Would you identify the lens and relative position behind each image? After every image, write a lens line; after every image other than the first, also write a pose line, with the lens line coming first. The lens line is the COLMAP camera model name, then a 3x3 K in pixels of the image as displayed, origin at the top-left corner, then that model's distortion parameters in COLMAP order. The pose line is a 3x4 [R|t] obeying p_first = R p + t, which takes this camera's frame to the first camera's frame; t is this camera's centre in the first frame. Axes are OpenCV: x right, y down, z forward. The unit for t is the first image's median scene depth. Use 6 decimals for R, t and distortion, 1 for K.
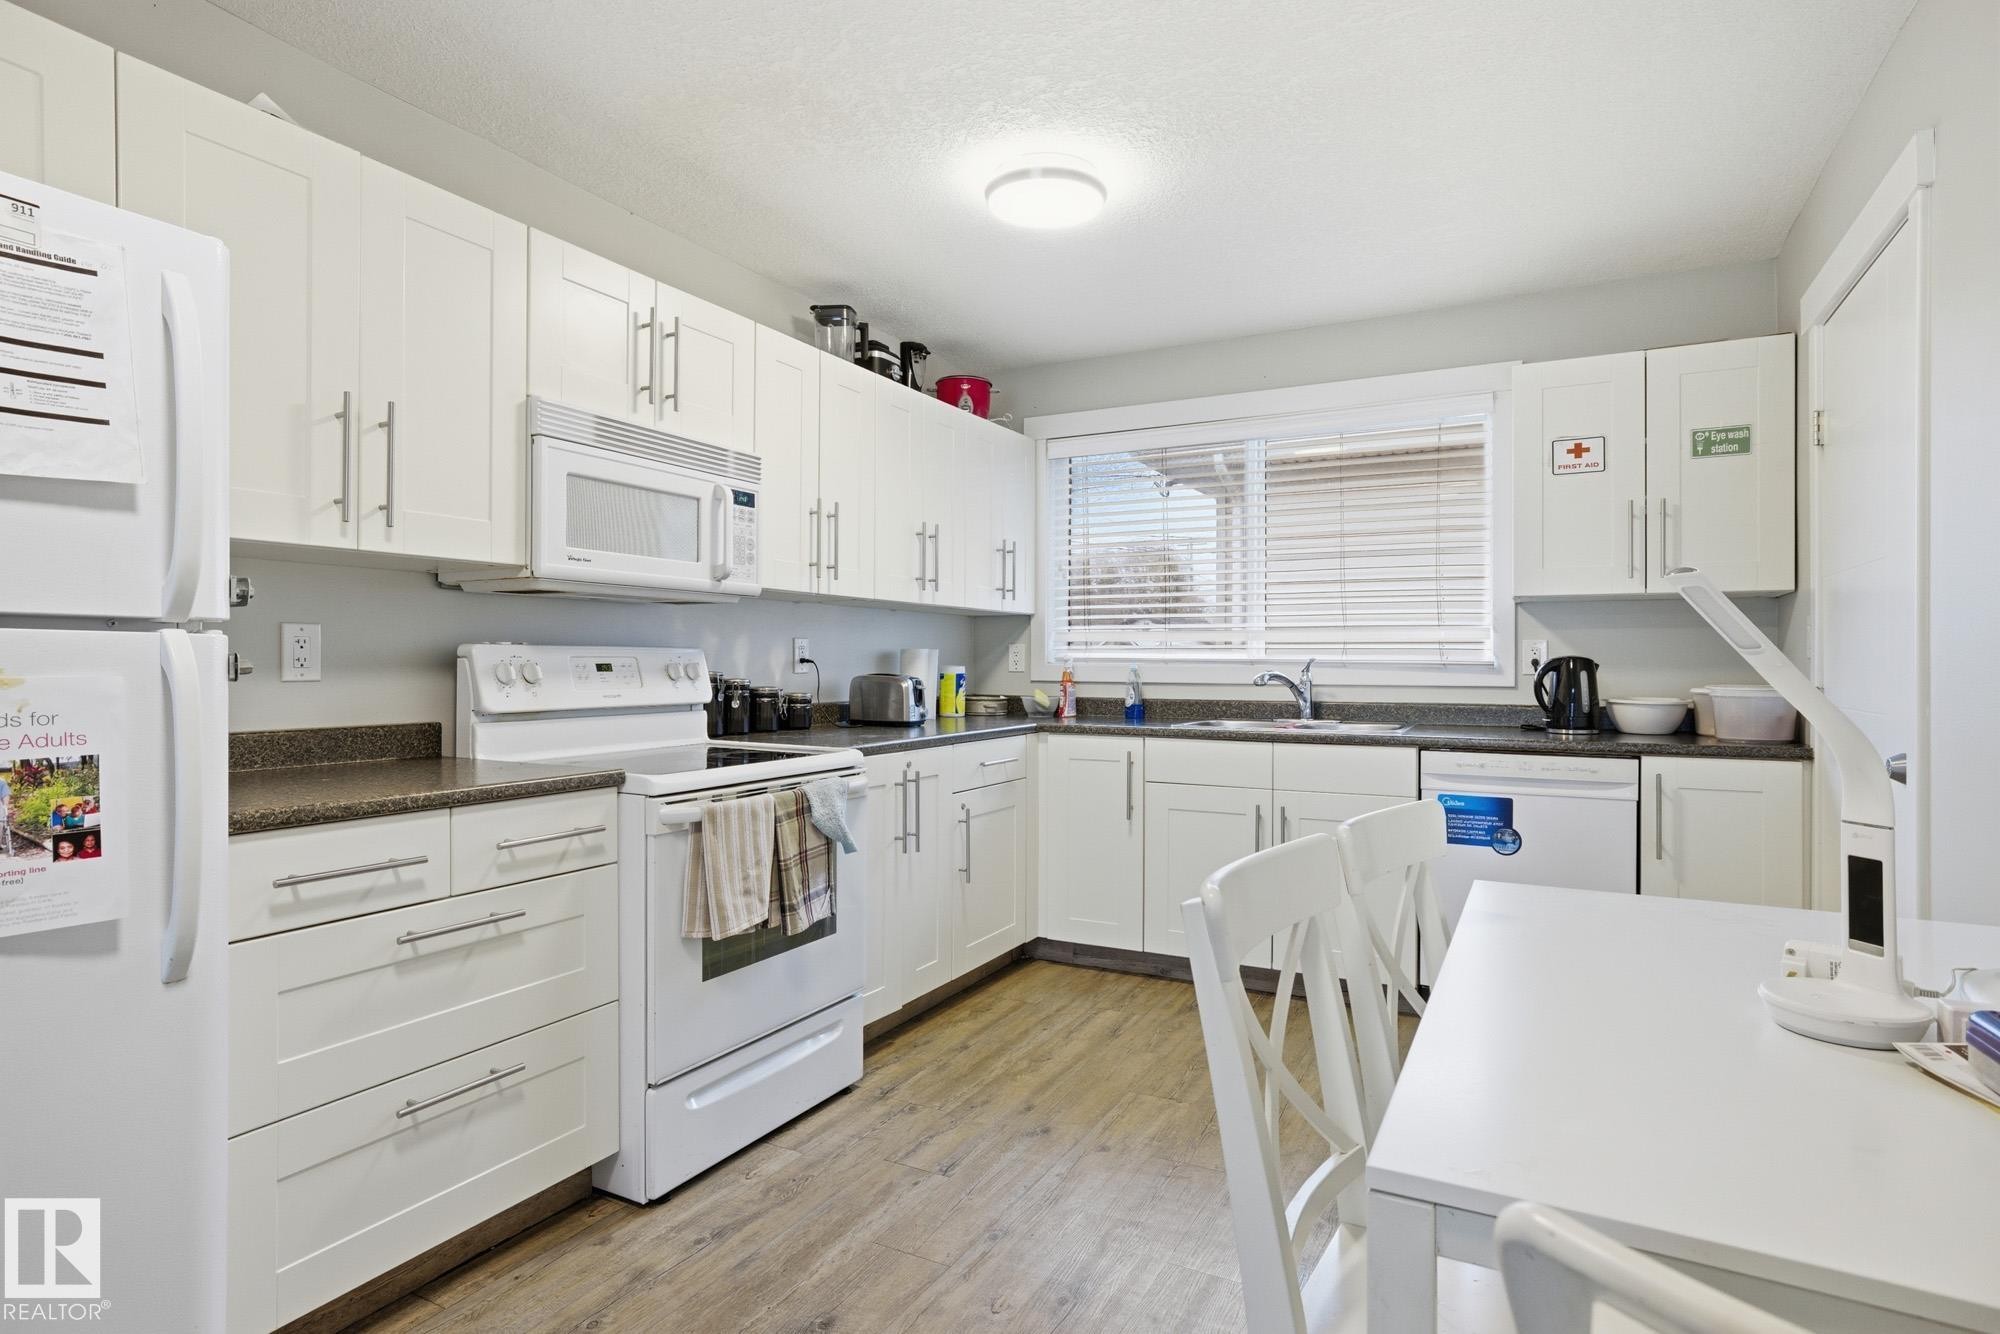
lens RADIAL K [[1062.0, 0, 994.7], [0, 1062.0, 655.1], [0, 0, 1]] dist [-0.030755, 0.027682]
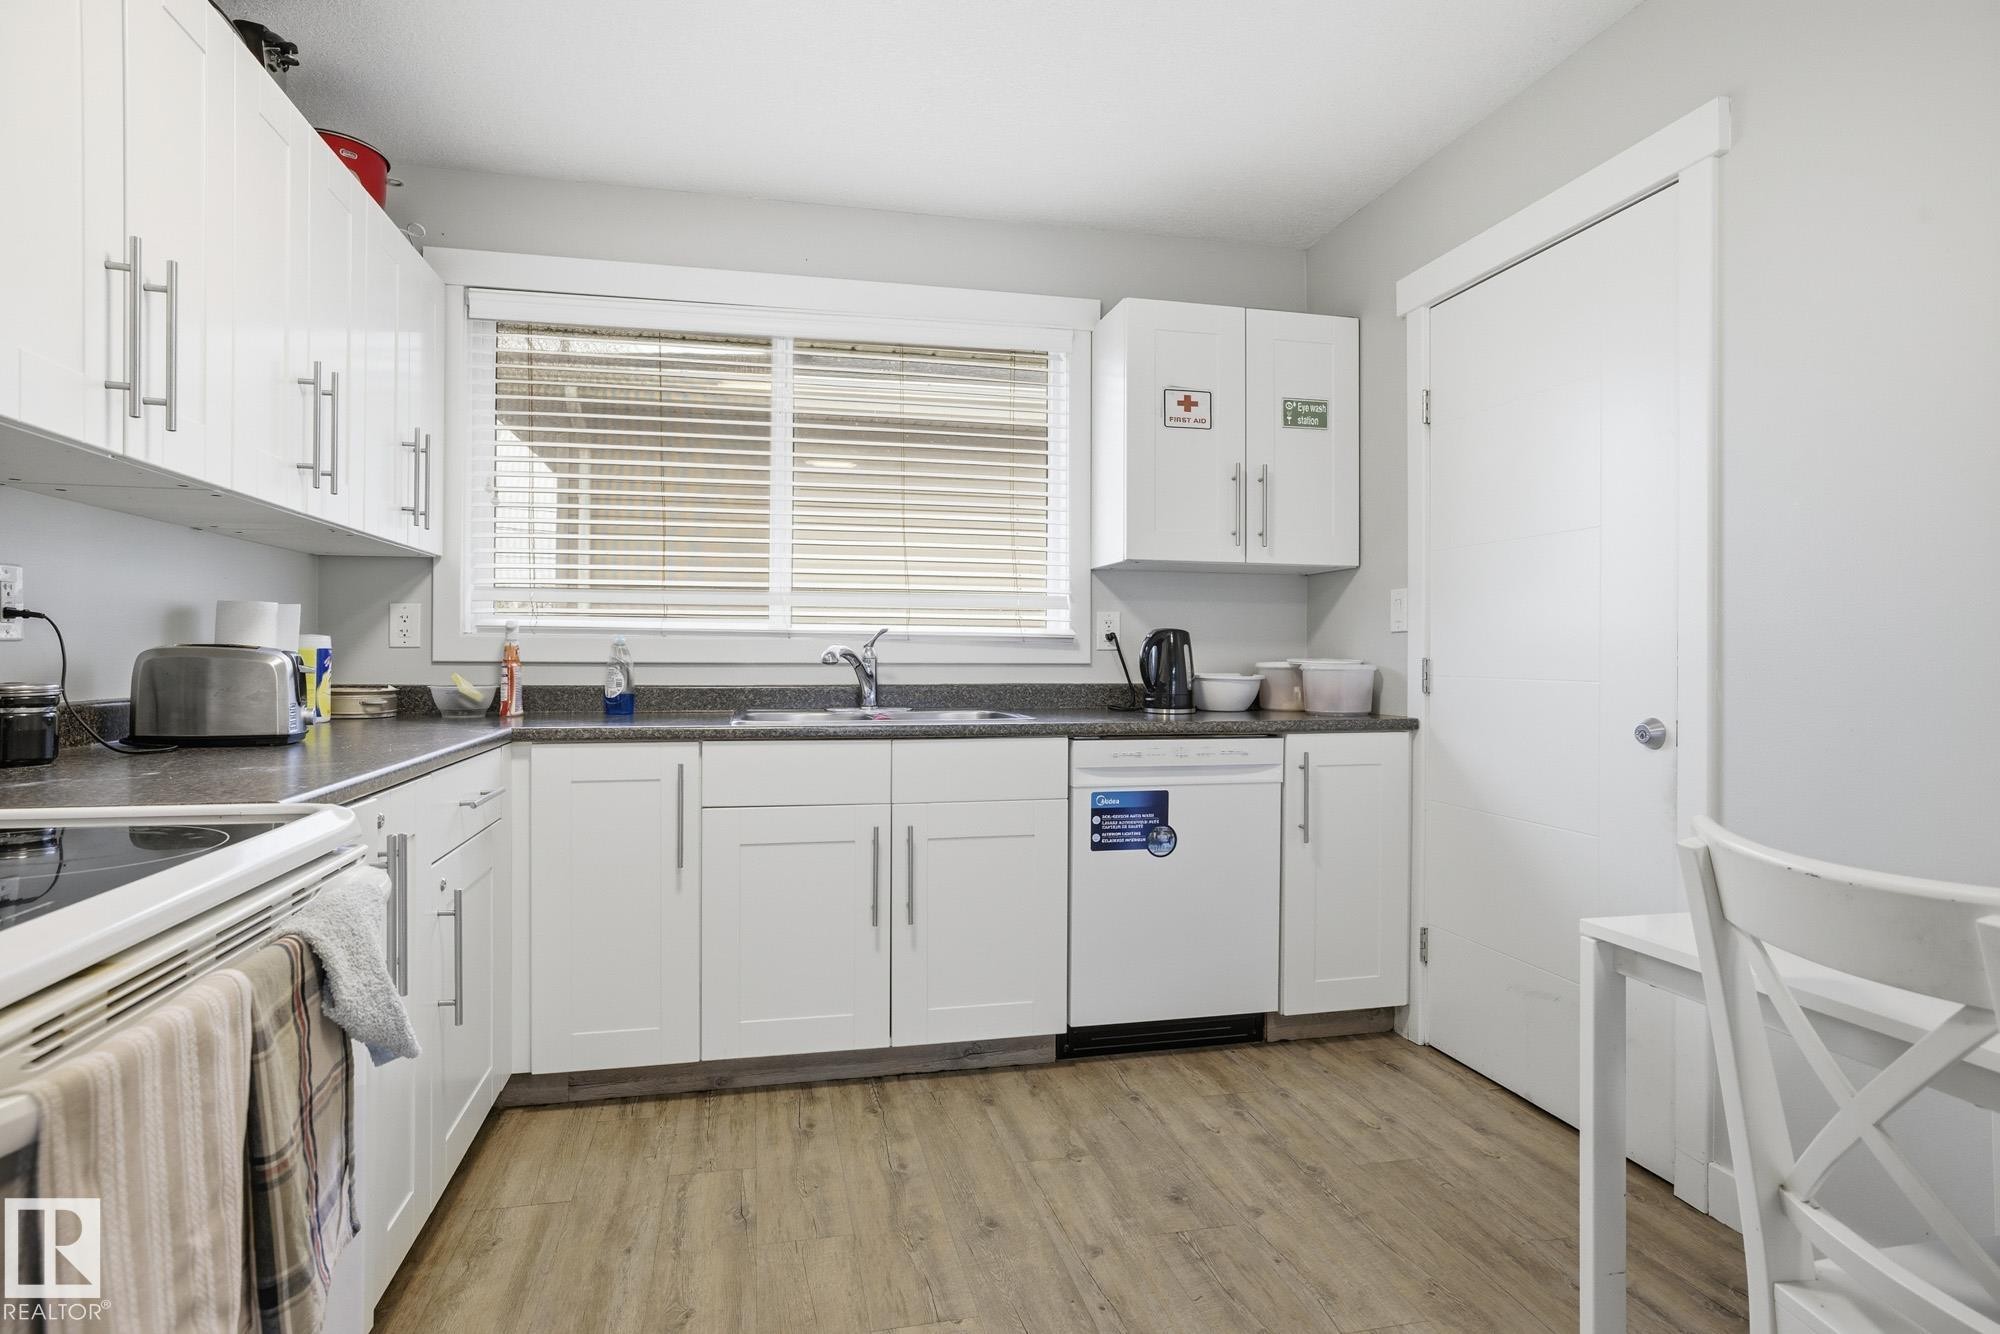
lens RADIAL K [[1062.0, 0, 994.7], [0, 1062.0, 655.1], [0, 0, 1]] dist [-0.030755, 0.027682]
pose [[0.753279, 0.000928, 0.657701, -0.168787], [-0.006874, 0.999956, 0.006461, 0.018441], [-0.657666, -0.009388, 0.753251, 0.399230]]
